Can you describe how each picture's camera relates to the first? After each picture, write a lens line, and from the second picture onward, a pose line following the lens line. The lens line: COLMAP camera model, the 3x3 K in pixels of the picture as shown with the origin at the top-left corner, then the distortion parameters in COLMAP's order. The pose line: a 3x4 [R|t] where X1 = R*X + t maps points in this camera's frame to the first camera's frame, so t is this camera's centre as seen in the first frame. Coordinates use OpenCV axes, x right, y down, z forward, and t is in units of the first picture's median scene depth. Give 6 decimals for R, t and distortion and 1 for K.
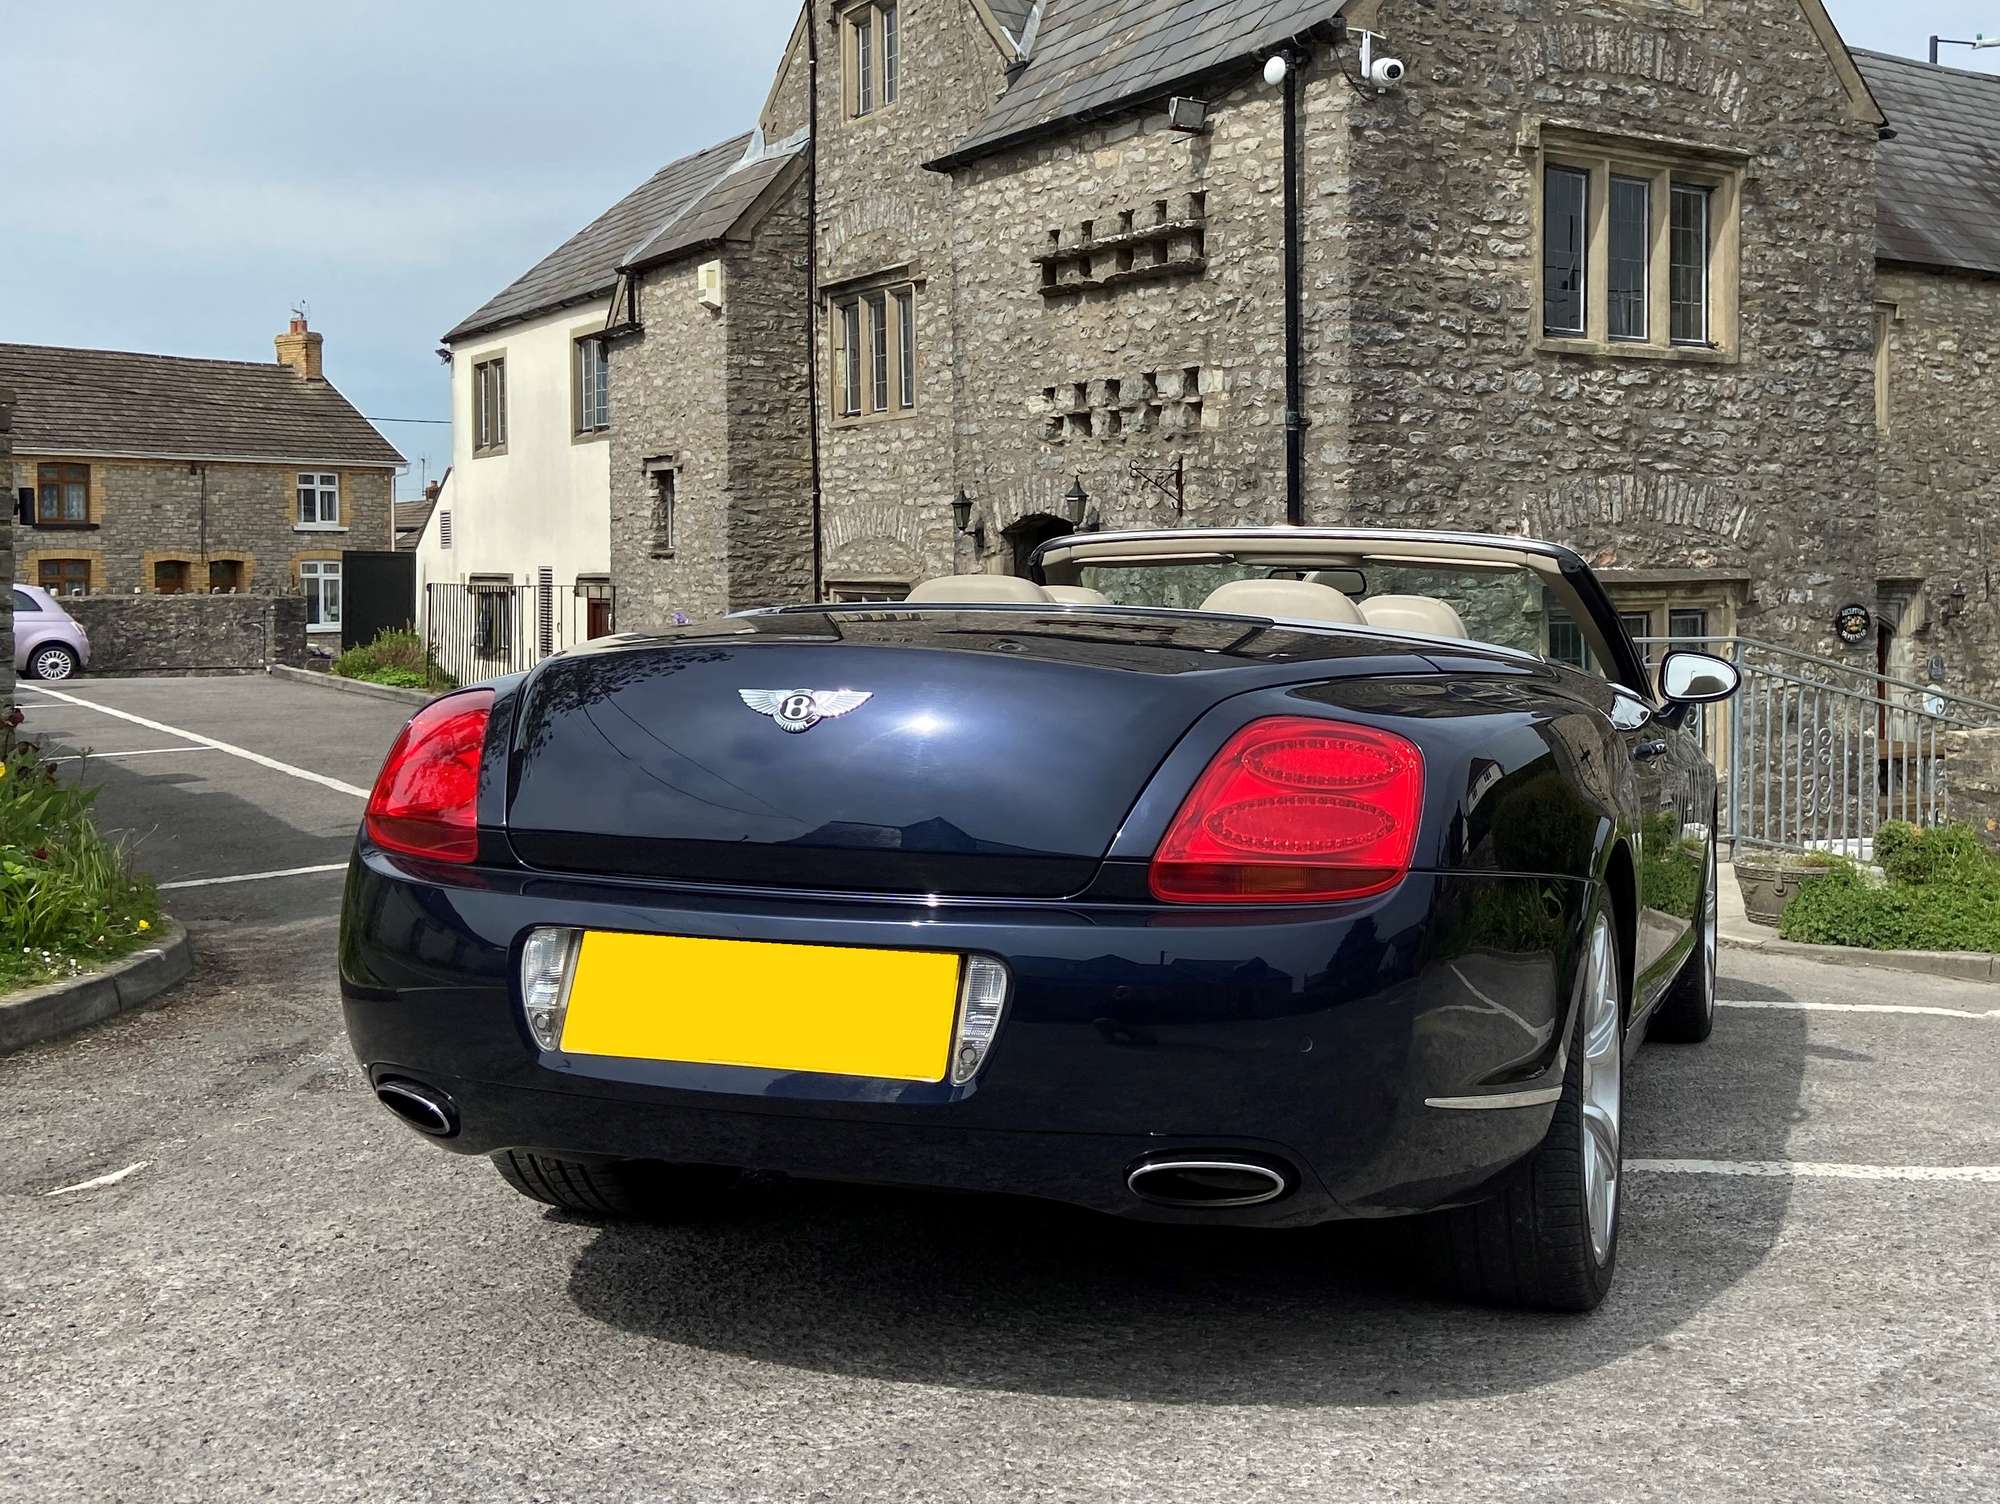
lens RADIAL K [[2029.8, 0, 1248.0], [0, 2029.8, 599.3], [0, 0, 1]] dist [0.115676, -0.119323]
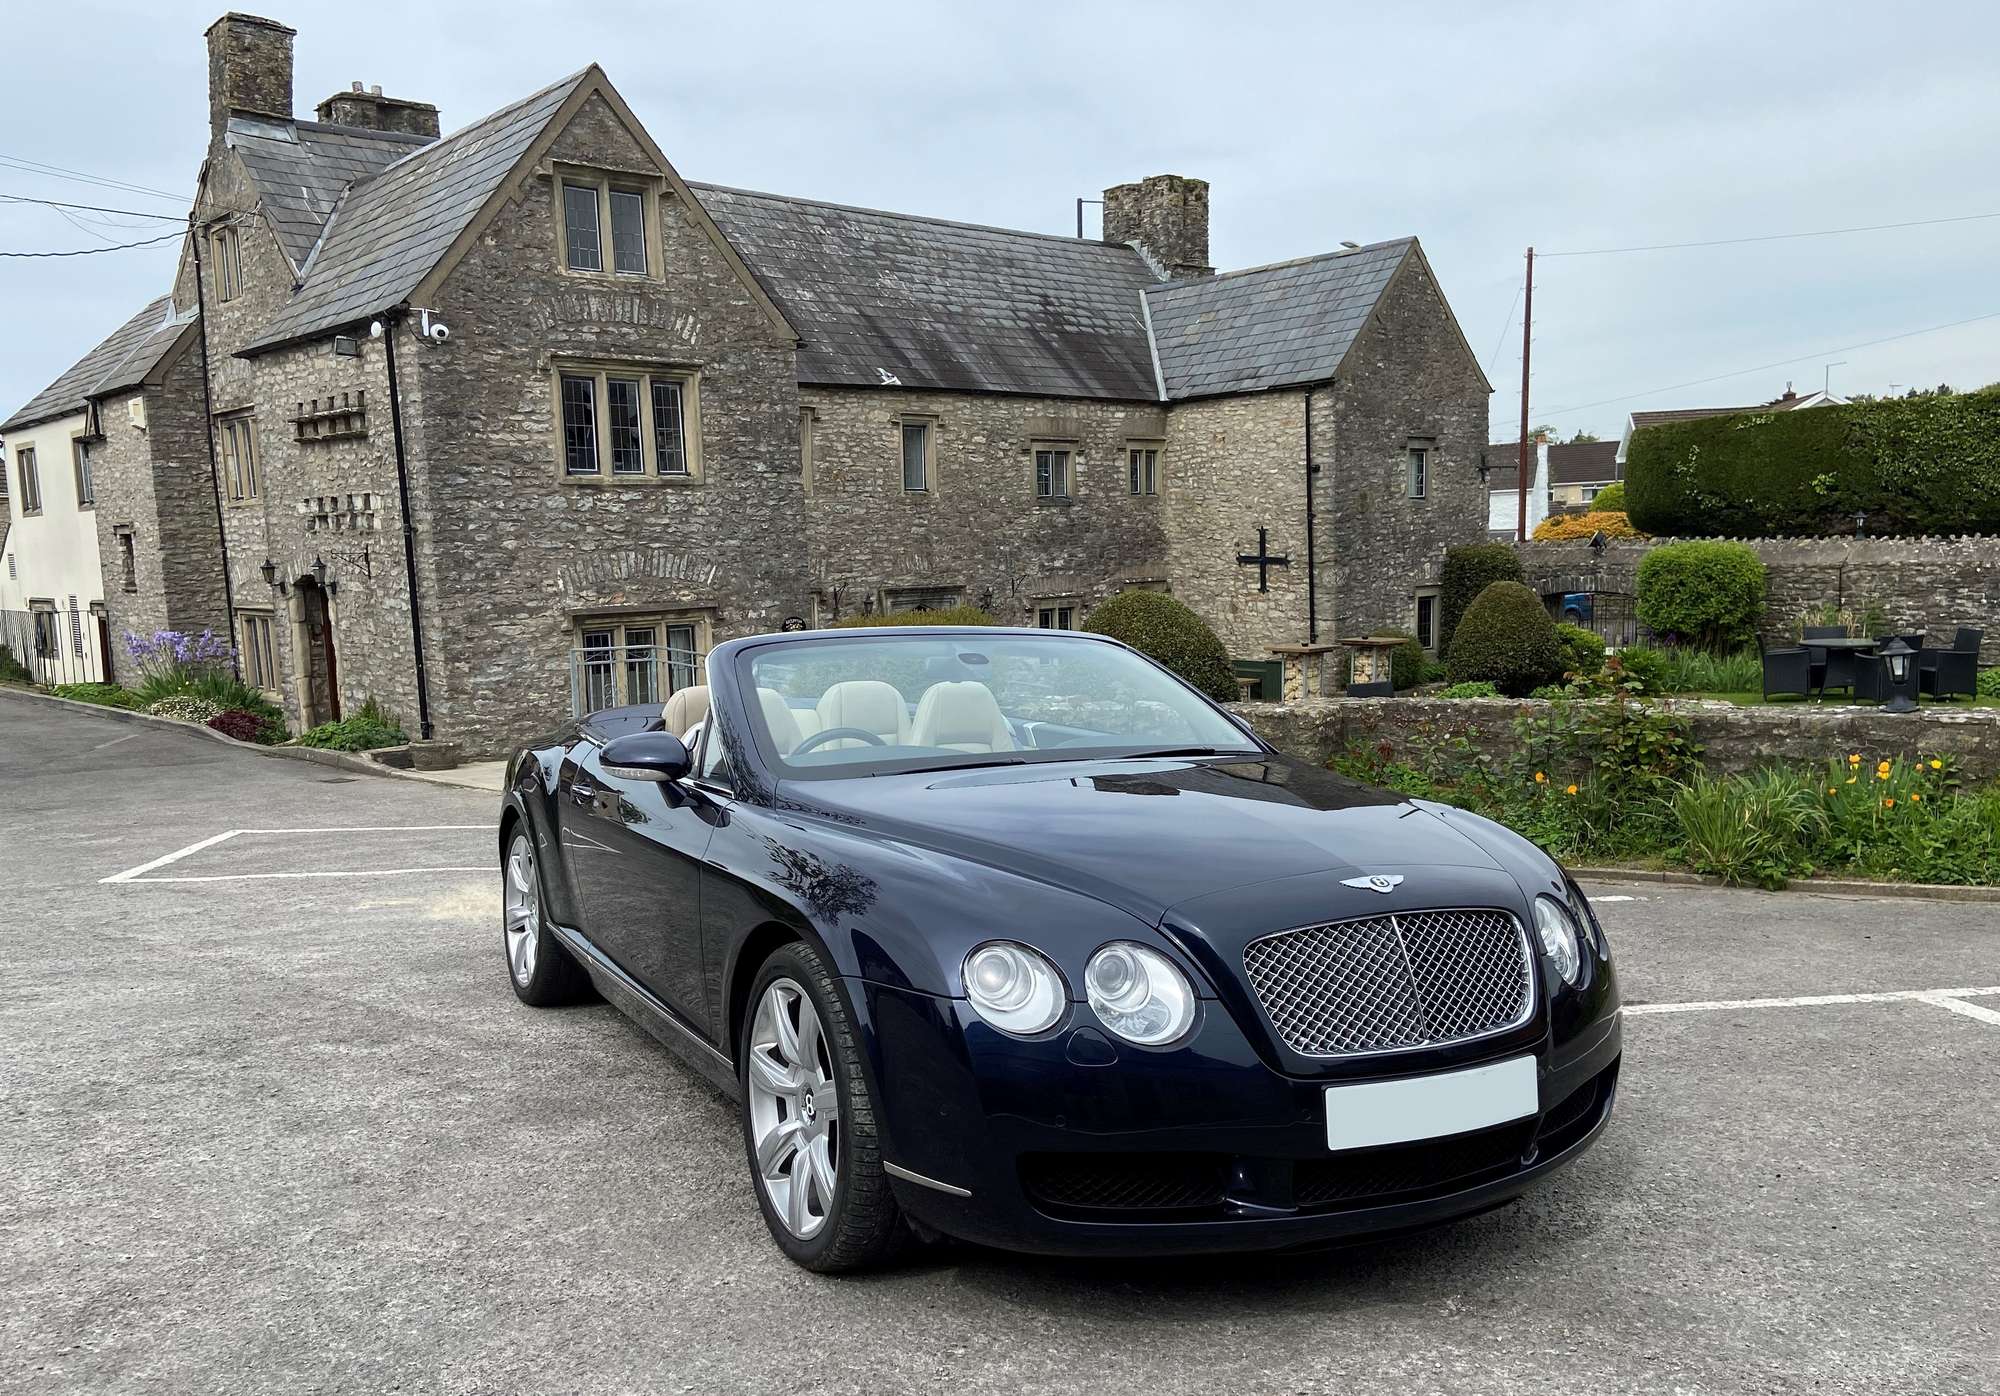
lens RADIAL K [[1588.3, 0, 1006.1], [0, 1588.3, 759.4], [0, 0, 1]] dist [0.129686, -0.164505]
pose [[0.992790, -0.040776, 0.112718, 0.324211], [0.027023, 0.992290, 0.120955, -0.038228], [-0.116781, -0.117037, 0.986238, -0.417128]]
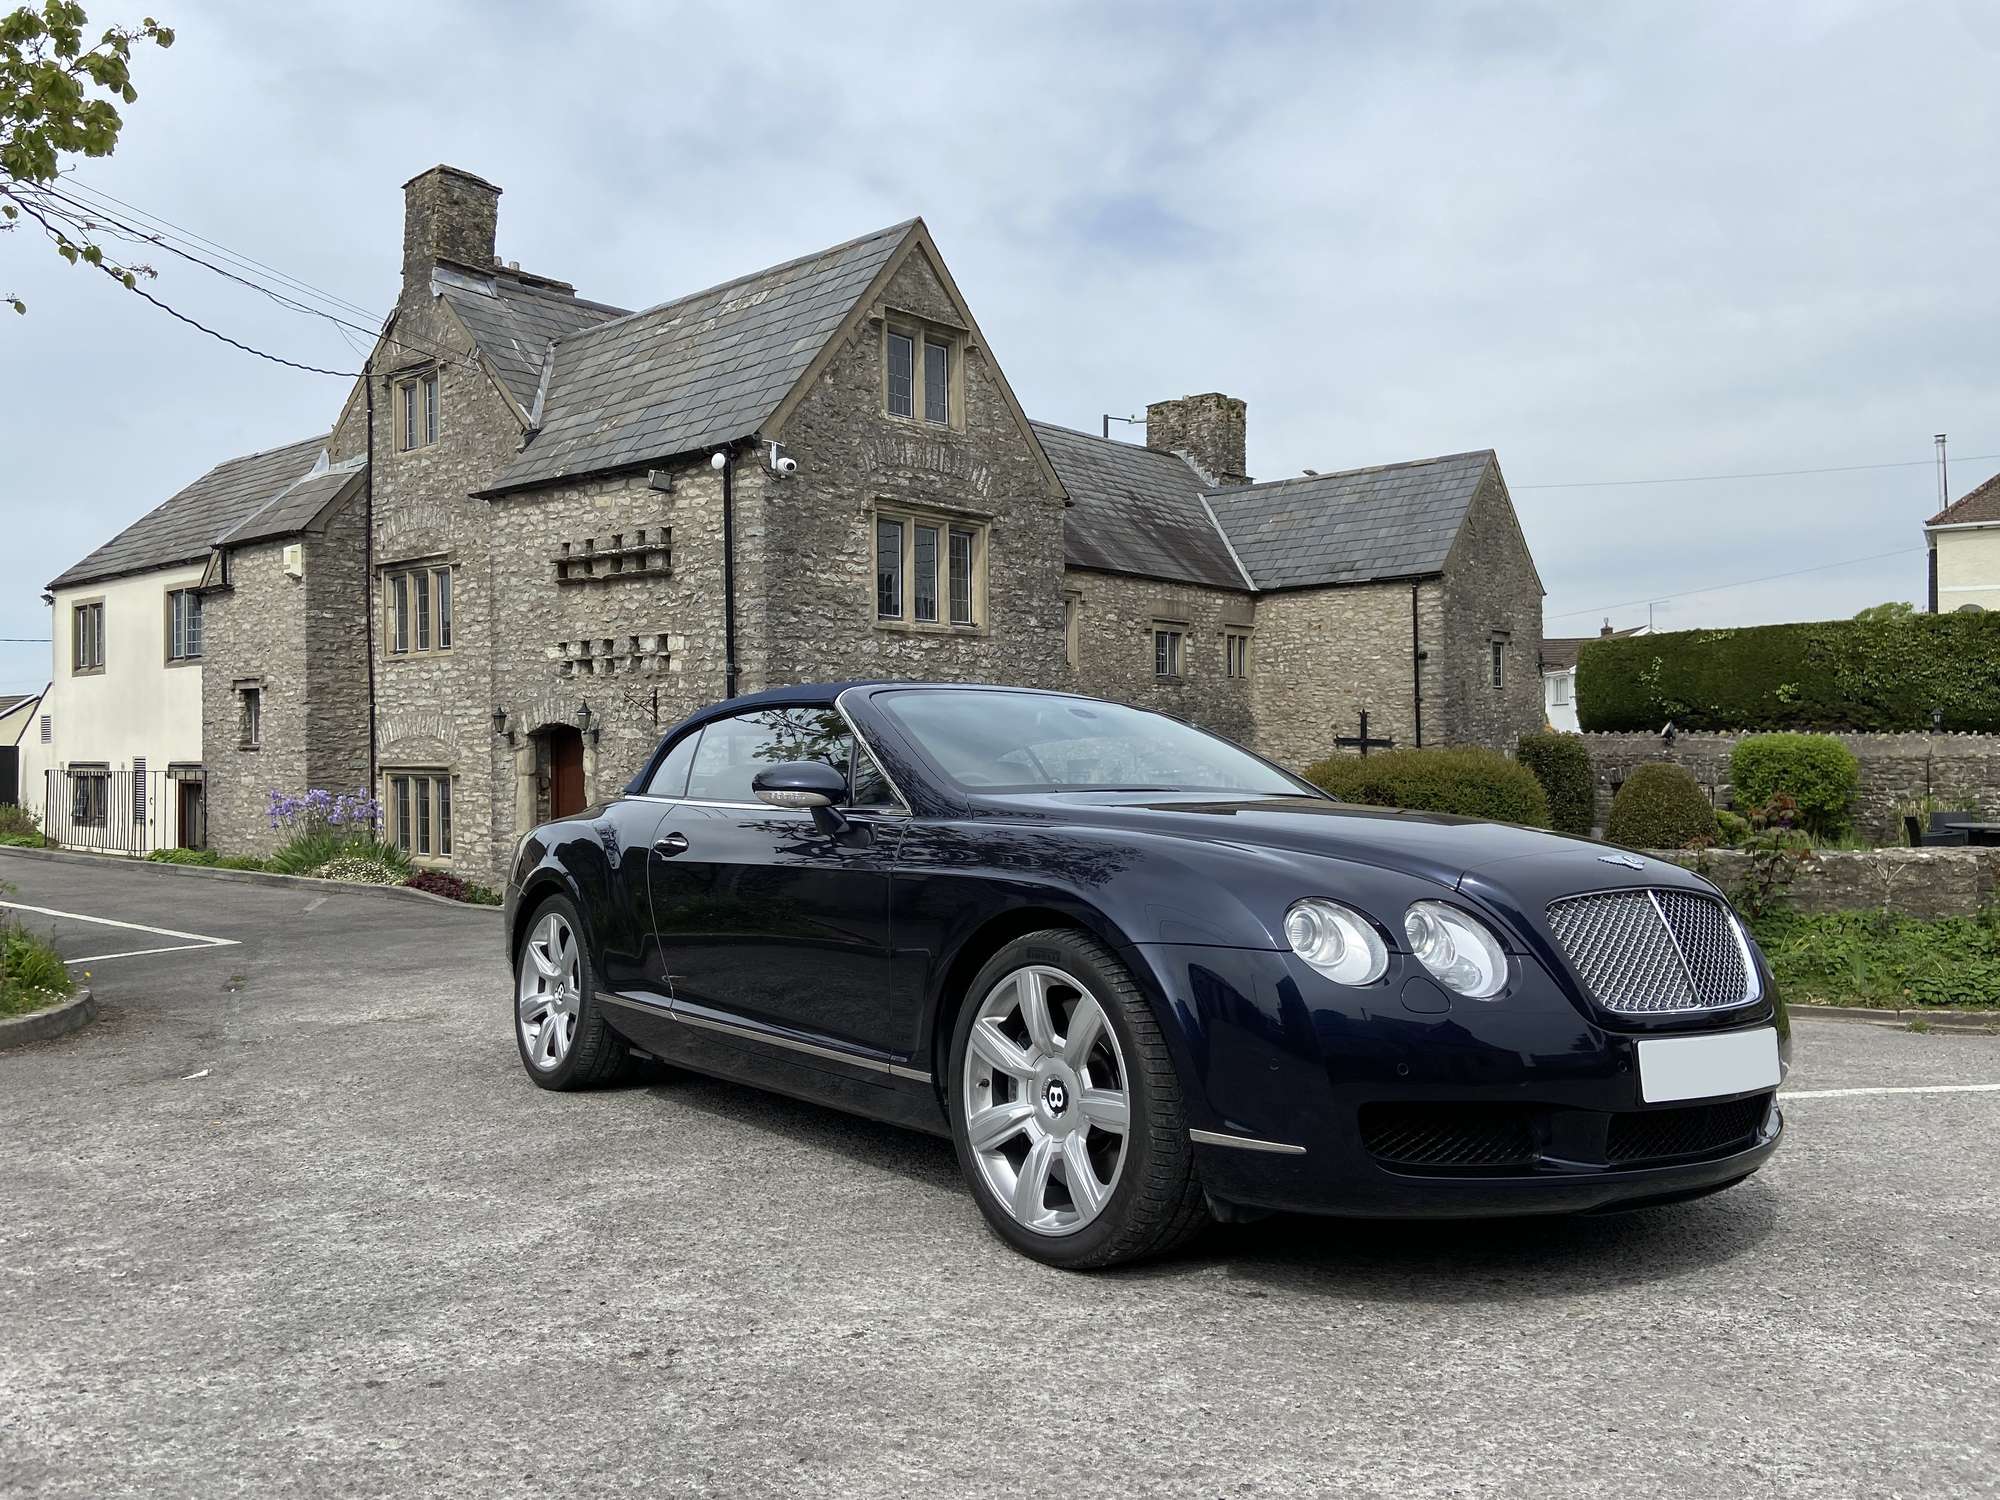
lens RADIAL K [[1479.3, 0, 999.9], [0, 1479.3, 732.5], [0, 0, 1]] dist [0.121075, -0.142891]
pose [[0.971285, -0.003095, 0.237900, -0.046085], [0.009246, 0.999651, -0.024744, -0.003286], [-0.237741, 0.026233, 0.970974, -0.201277]]
